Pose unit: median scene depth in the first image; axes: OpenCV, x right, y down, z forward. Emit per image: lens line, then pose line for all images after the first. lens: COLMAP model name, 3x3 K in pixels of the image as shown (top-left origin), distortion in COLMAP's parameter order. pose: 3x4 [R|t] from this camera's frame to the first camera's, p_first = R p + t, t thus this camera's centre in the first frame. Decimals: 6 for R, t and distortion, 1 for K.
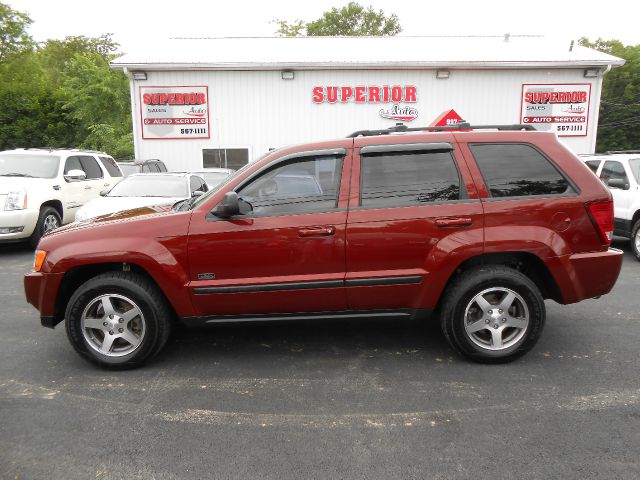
lens RADIAL K [[494.6, 0, 327.1], [0, 494.6, 240.1], [0, 0, 1]] dist [-0.036200, 0.050772]
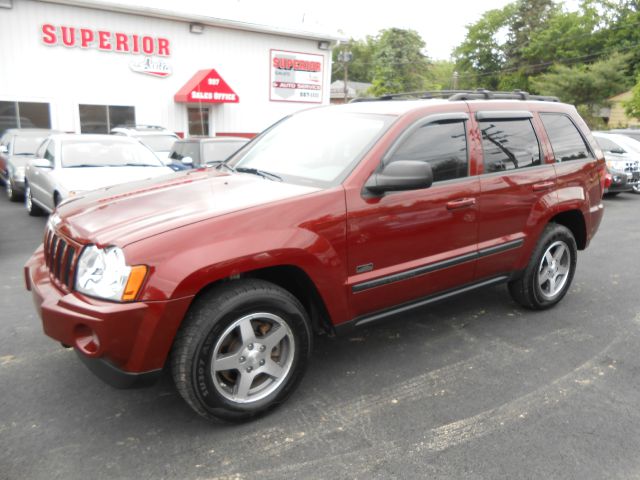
lens RADIAL K [[494.6, 0, 327.1], [0, 494.6, 240.1], [0, 0, 1]] dist [-0.036200, 0.050772]
pose [[0.808059, -0.109385, 0.578857, -0.150536], [0.065685, 0.993213, 0.095991, -0.010477], [-0.585428, -0.039544, 0.809760, 0.078965]]
